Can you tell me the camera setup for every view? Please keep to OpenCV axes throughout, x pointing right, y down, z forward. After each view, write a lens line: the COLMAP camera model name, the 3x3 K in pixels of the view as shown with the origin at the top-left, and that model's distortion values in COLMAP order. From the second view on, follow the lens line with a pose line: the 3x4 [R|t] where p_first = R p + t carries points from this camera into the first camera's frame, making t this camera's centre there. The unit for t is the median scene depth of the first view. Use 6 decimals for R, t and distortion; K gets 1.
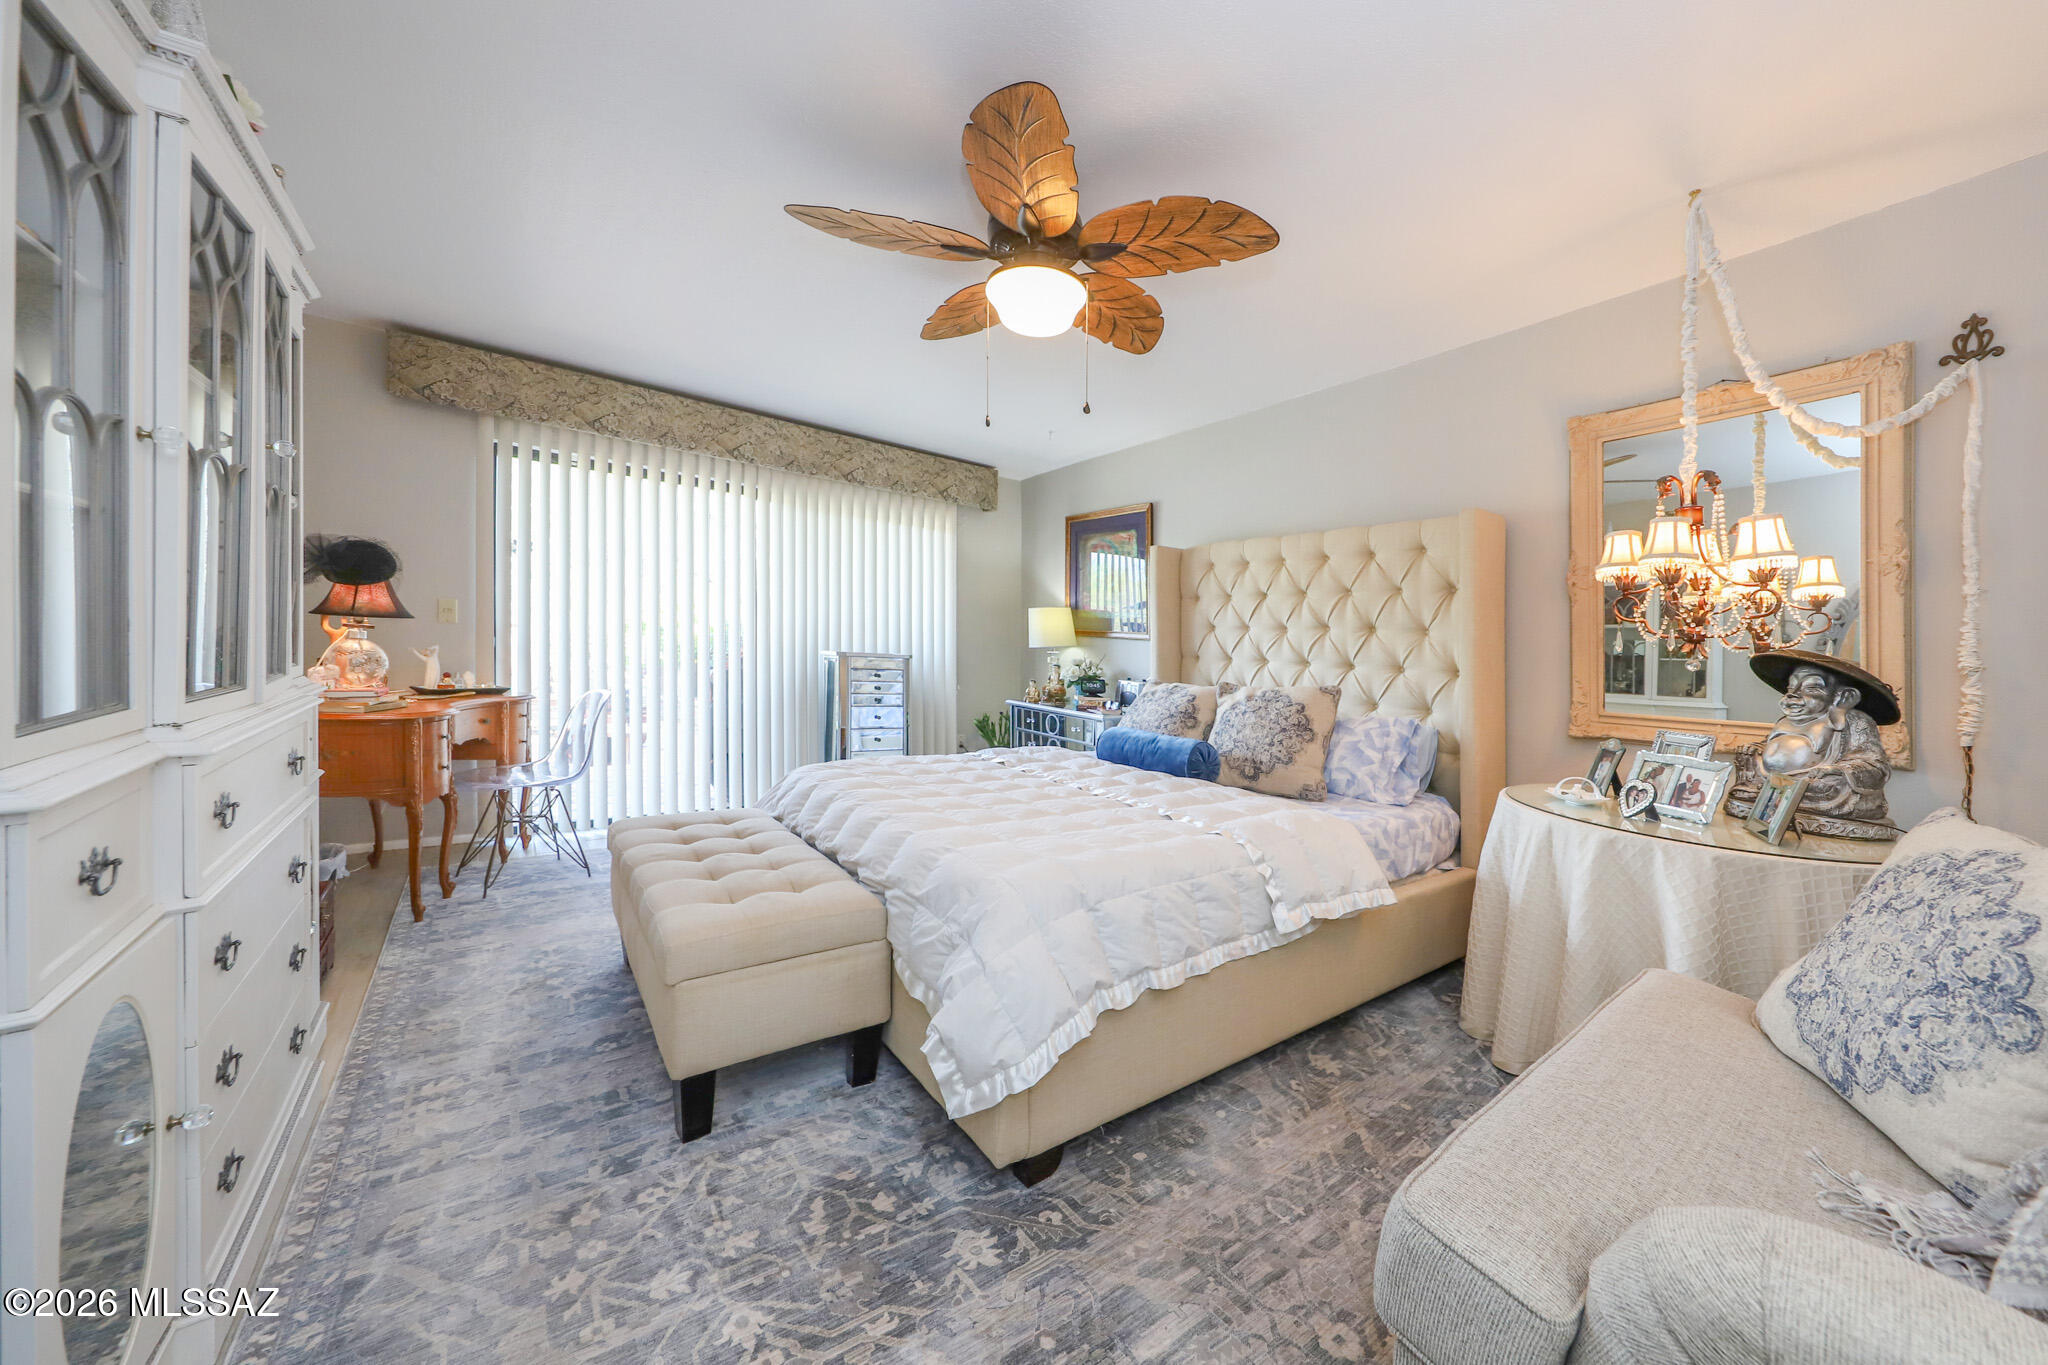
lens RADIAL K [[703.6, 0, 1028.3], [0, 703.6, 662.0], [0, 0, 1]] dist [0.011717, 0.000082]
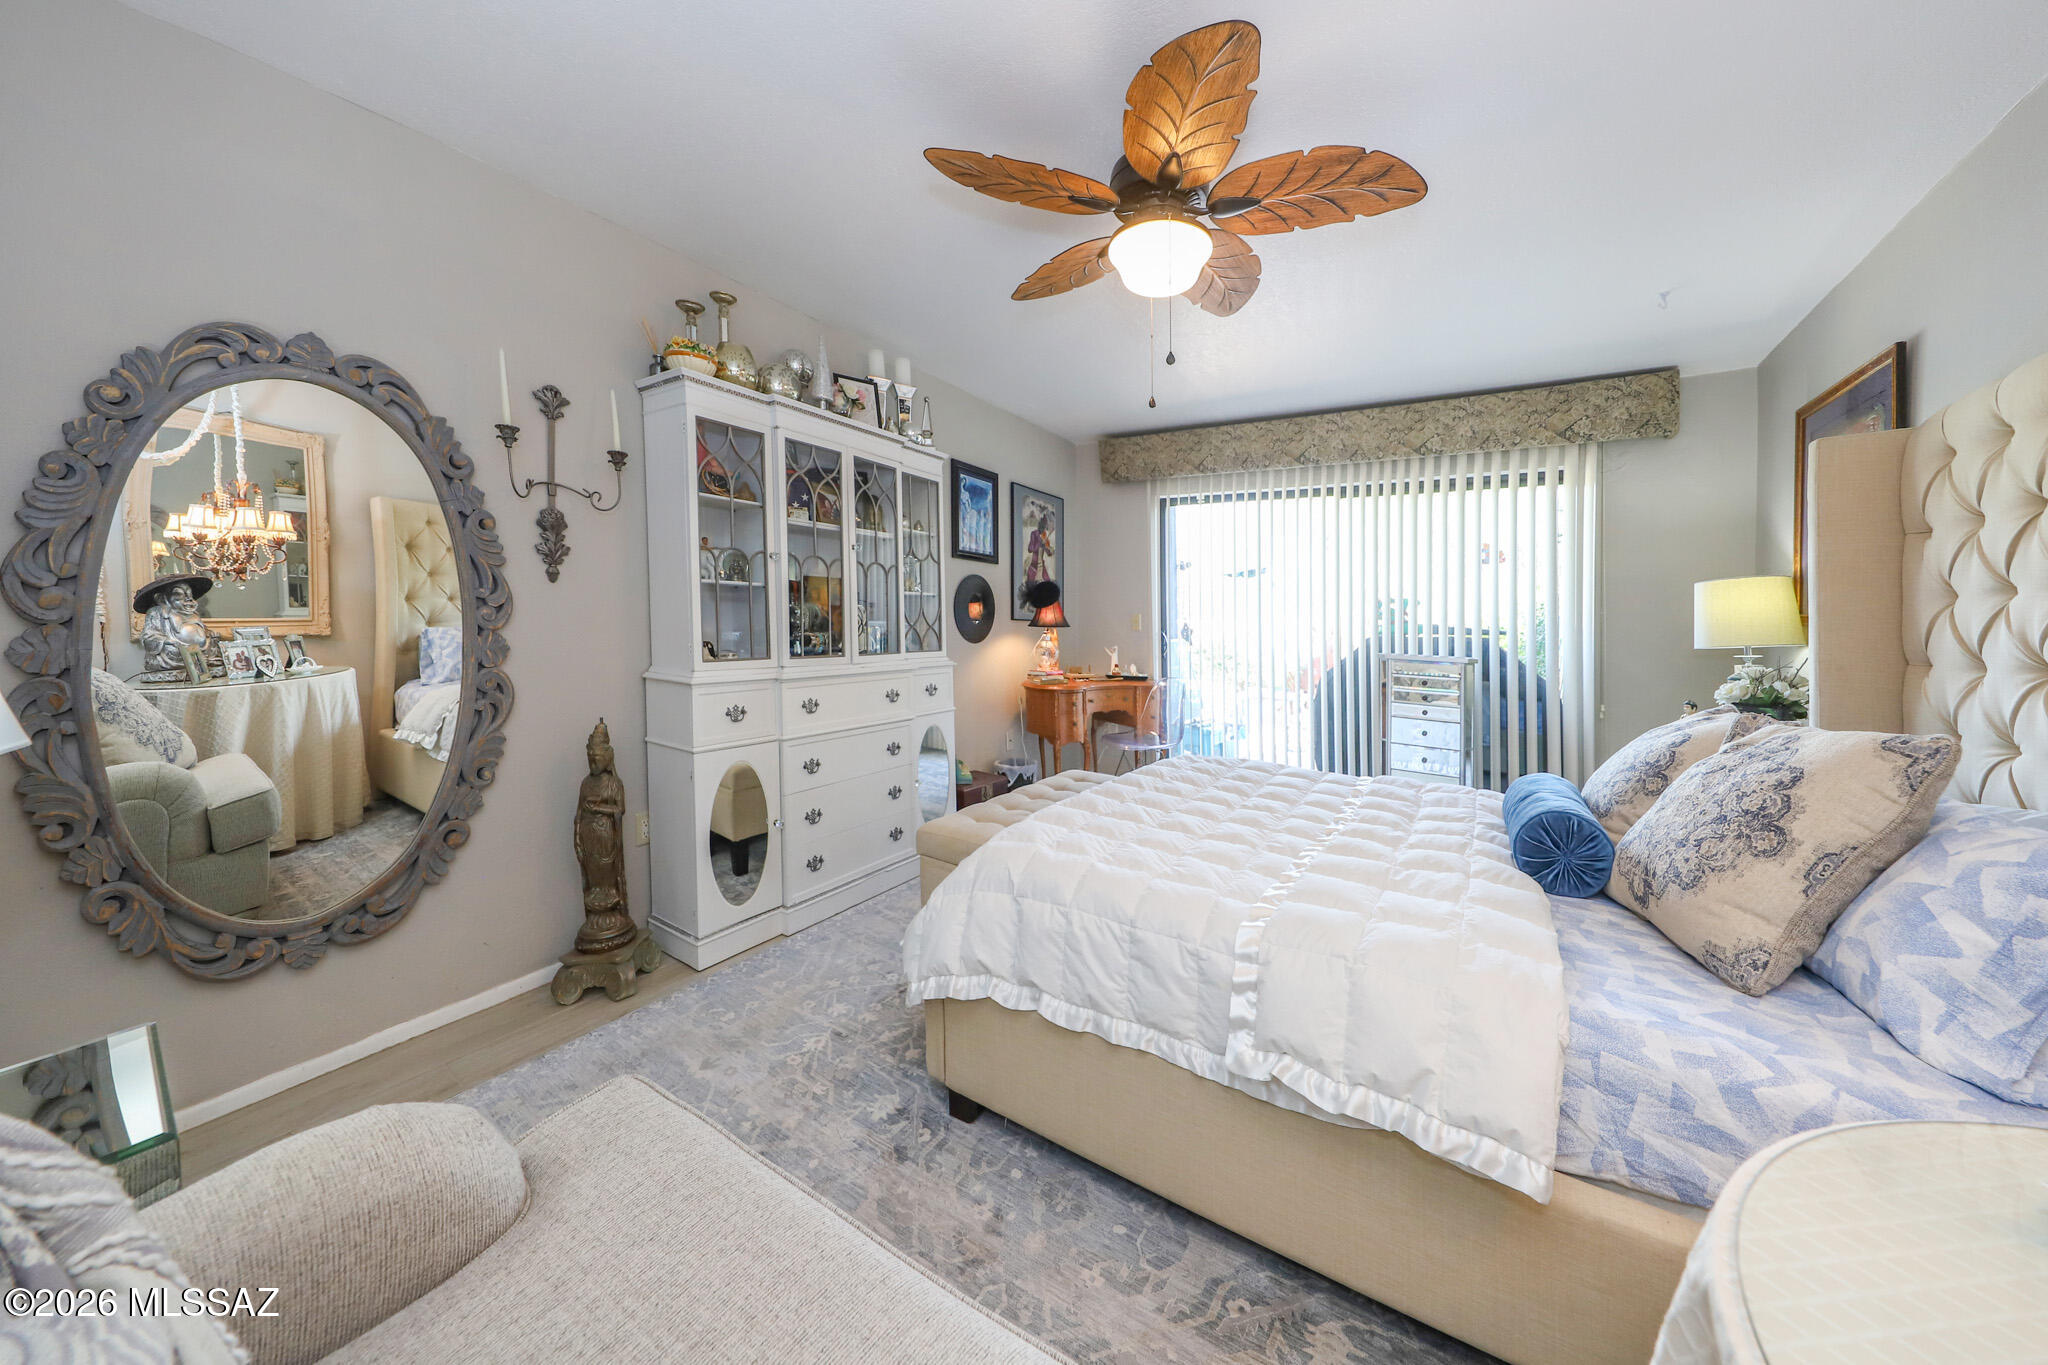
lens RADIAL K [[703.6, 0, 1028.3], [0, 703.6, 662.0], [0, 0, 1]] dist [0.011717, 0.000082]
pose [[0.369065, 0.017635, -0.929236, 0.716236], [-0.028058, 0.999576, 0.007826, 0.007576], [0.928980, 0.023184, 0.369403, 0.454146]]
